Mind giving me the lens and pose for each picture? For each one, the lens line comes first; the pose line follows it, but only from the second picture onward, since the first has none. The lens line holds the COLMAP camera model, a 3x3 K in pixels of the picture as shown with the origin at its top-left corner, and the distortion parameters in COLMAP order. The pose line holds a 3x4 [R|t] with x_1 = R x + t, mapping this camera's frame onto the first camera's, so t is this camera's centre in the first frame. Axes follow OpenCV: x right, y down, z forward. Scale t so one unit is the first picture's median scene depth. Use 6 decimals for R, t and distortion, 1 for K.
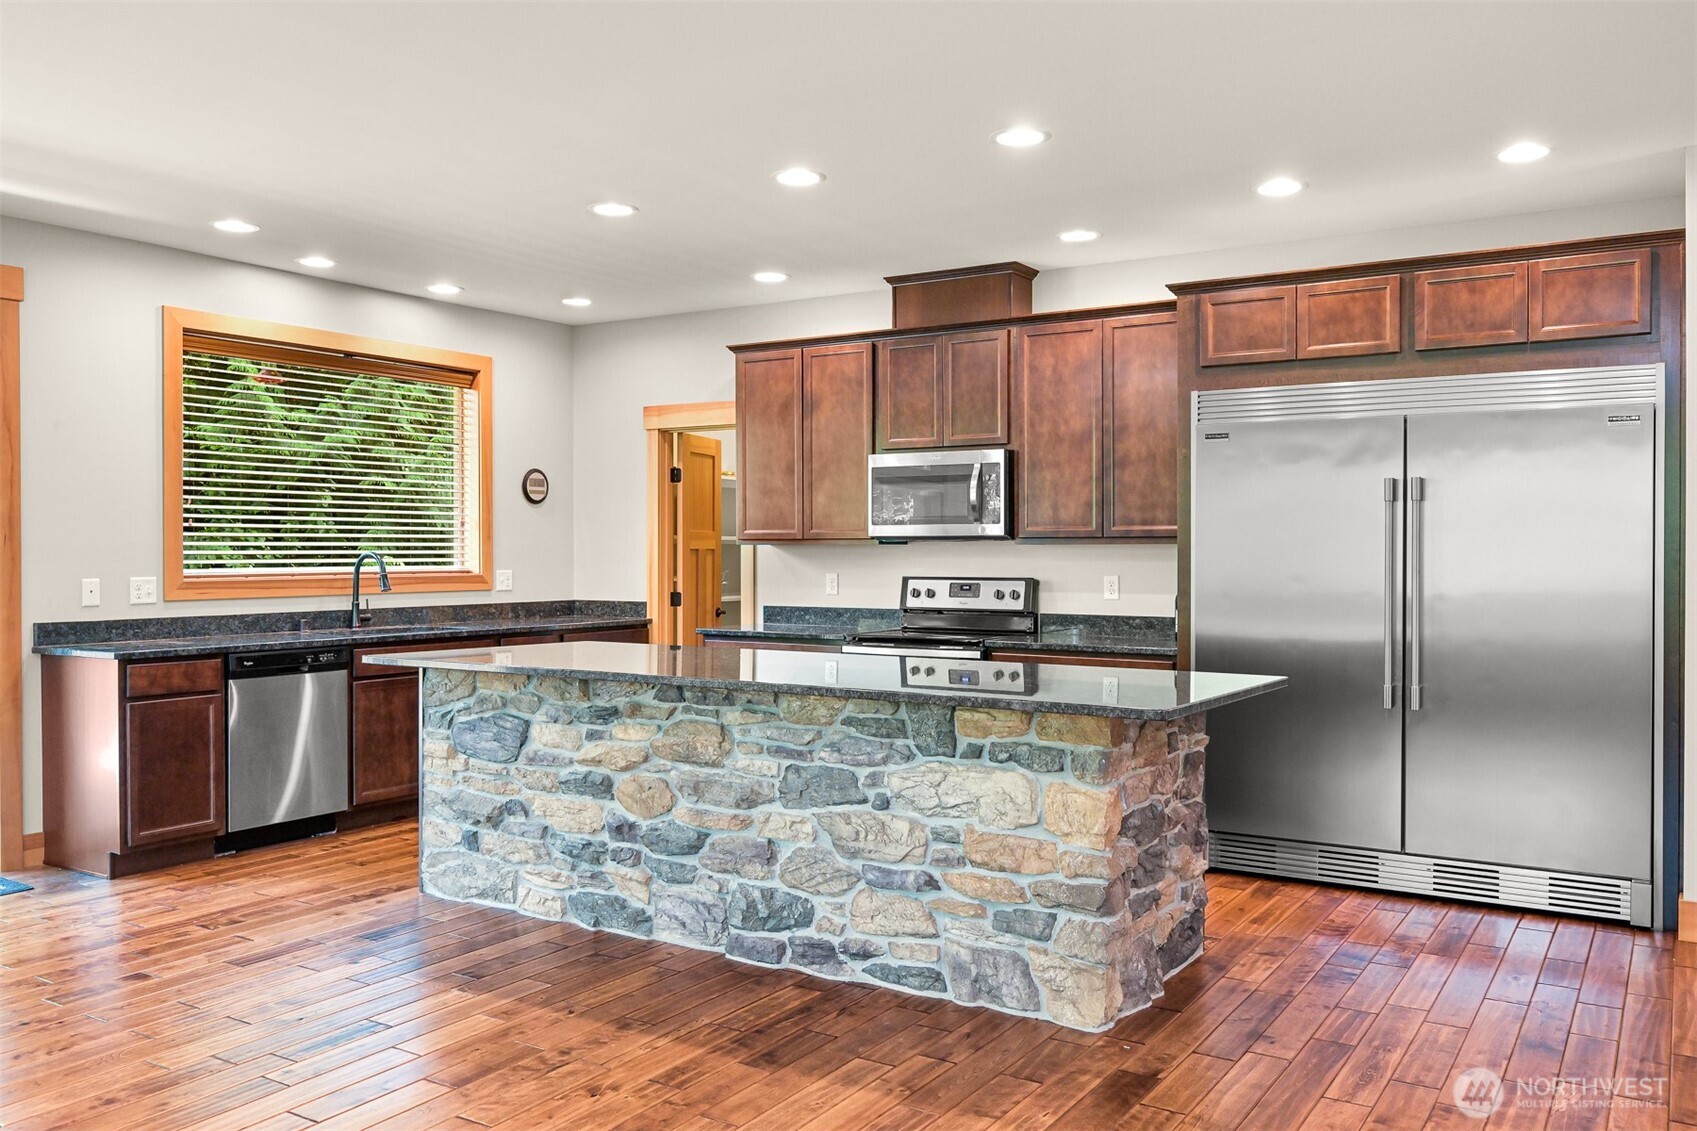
lens RADIAL K [[1340.3, 0, 859.7], [0, 1340.3, 565.7], [0, 0, 1]] dist [-0.005691, 0.003243]
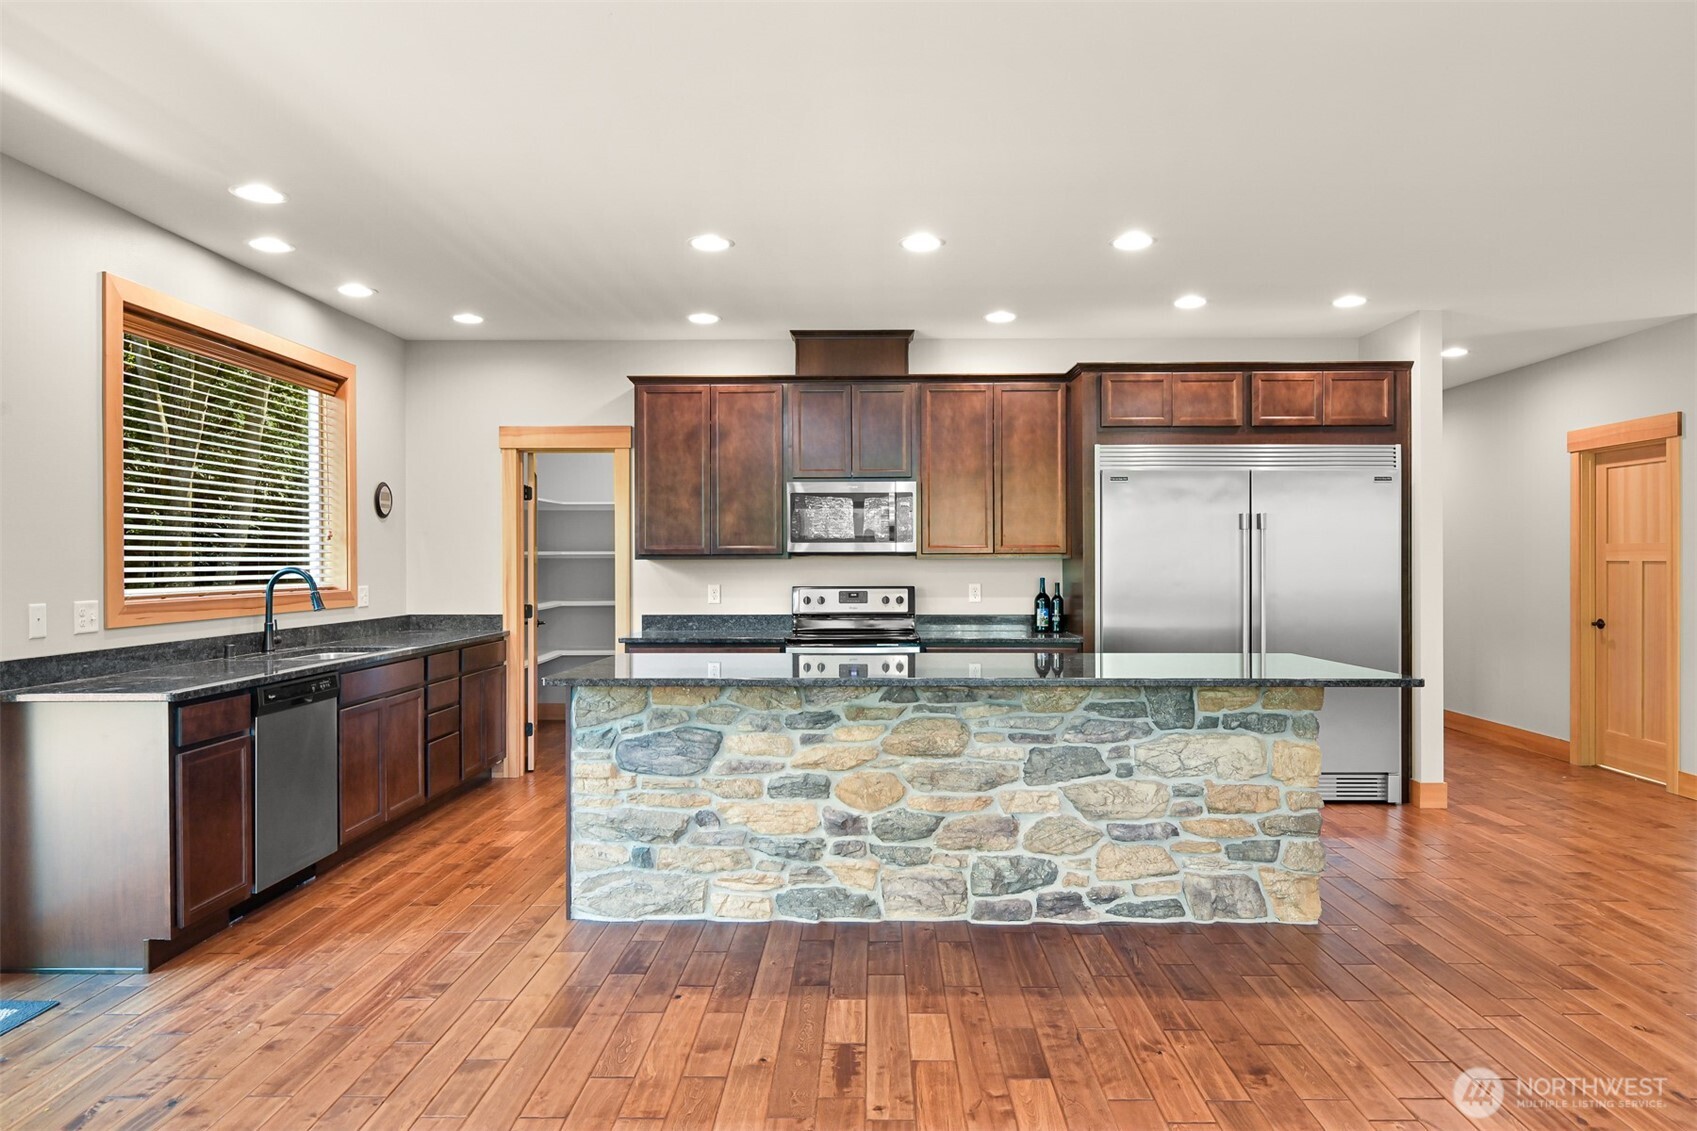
lens RADIAL K [[1081.9, 0, 851.4], [0, 1081.9, 562.0], [0, 0, 1]] dist [-0.005925, 0.001235]
pose [[0.854039, -0.002615, 0.520203, -0.482693], [0.008490, 0.999924, -0.008913, -0.005256], [-0.520140, 0.012029, 0.853996, 0.192999]]
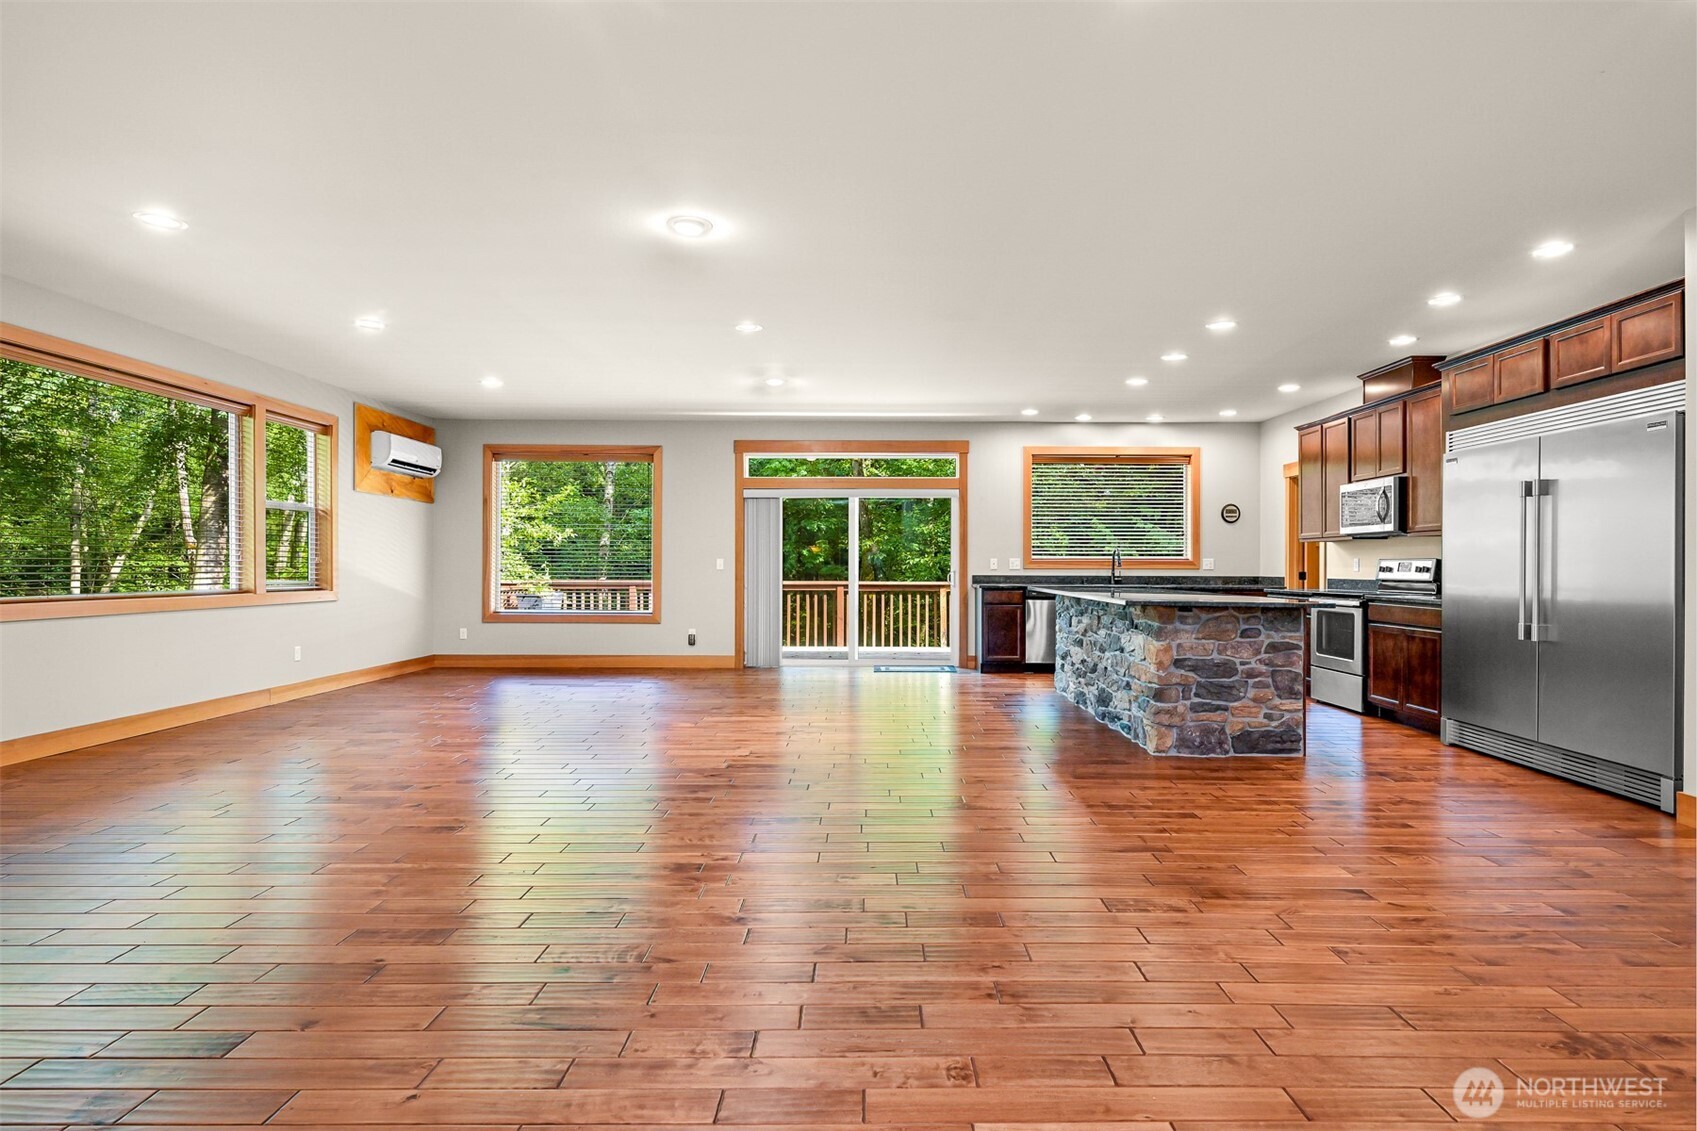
lens RADIAL K [[894.5, 0, 861.1], [0, 894.5, 561.0], [0, 0, 1]] dist [-0.002797, -0.000600]
pose [[0.529814, -0.002624, -0.848110, 0.706875], [-0.013078, 0.999851, -0.011264, 0.035060], [0.848013, 0.017060, 0.529701, -0.104708]]
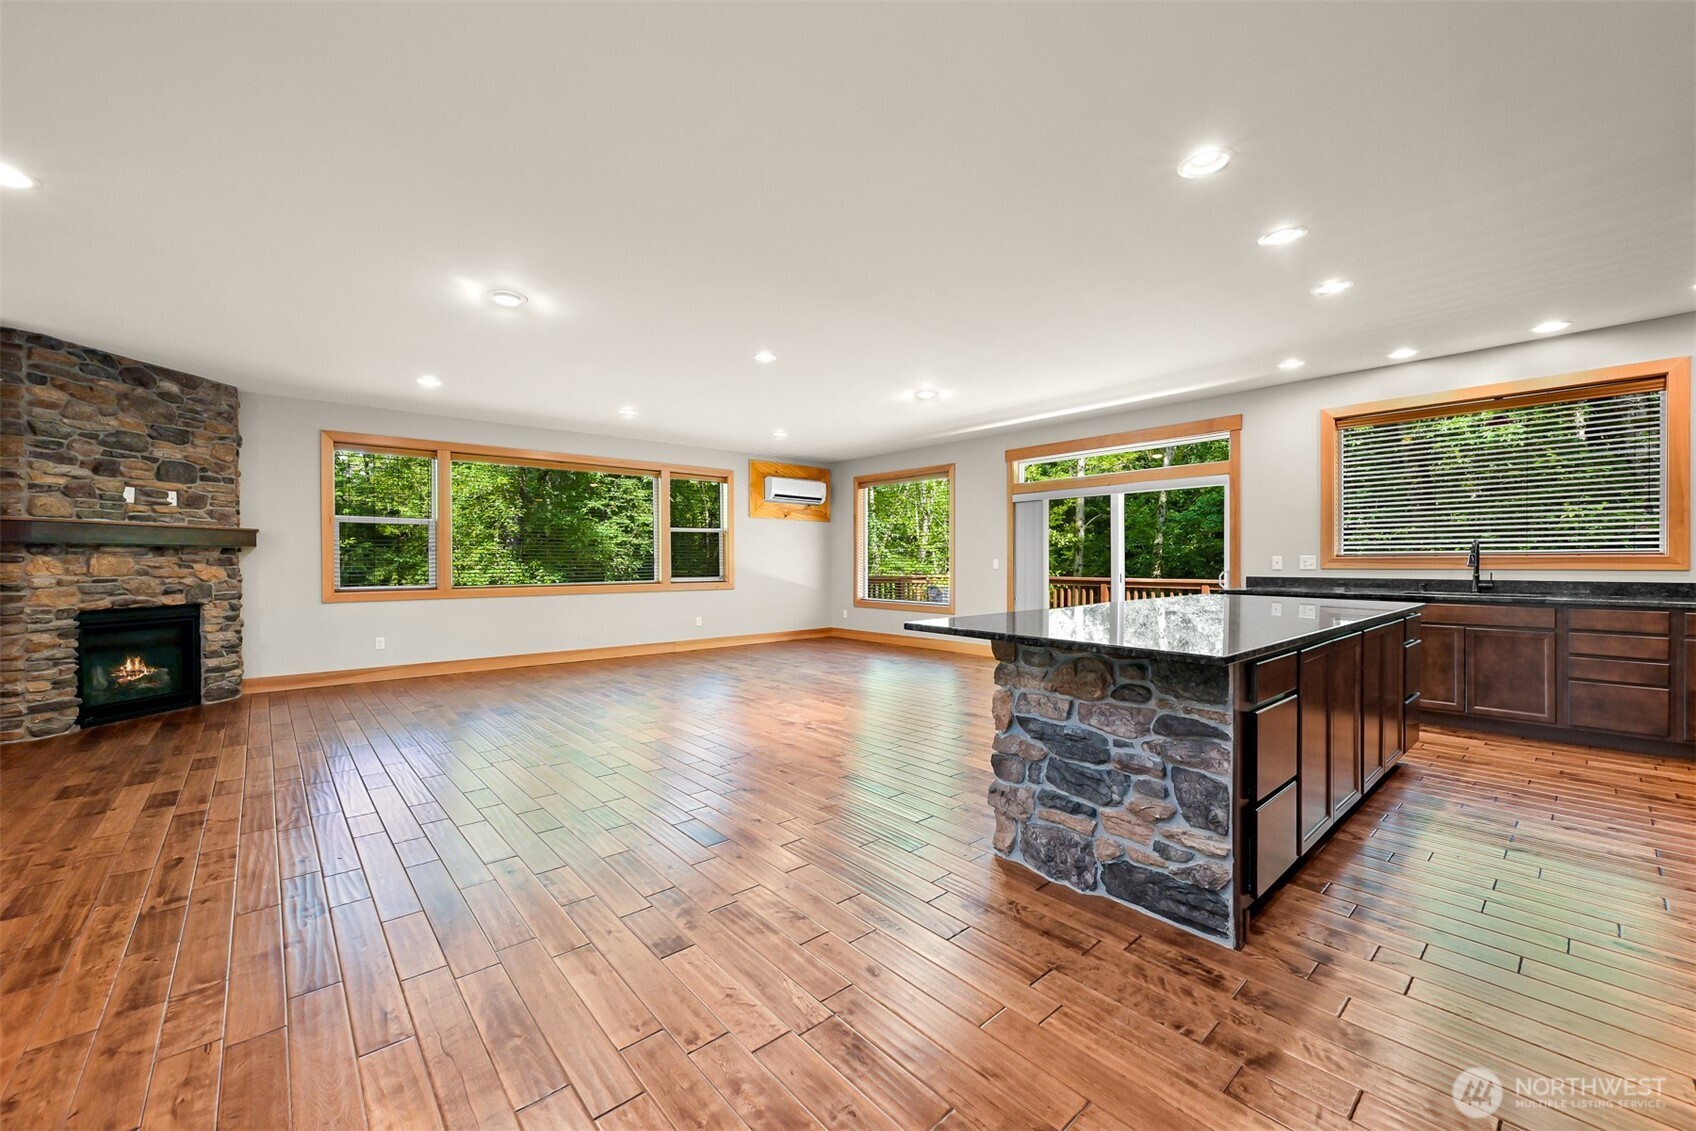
lens RADIAL K [[665.6, 0, 839.4], [0, 665.6, 566.7], [0, 0, 1]] dist [0.000238, -0.000320]
pose [[-0.289110, 0.009676, -0.957247, 0.565894], [-0.007036, 0.999900, 0.012232, 0.016825], [0.957270, 0.010272, -0.289013, 0.640930]]
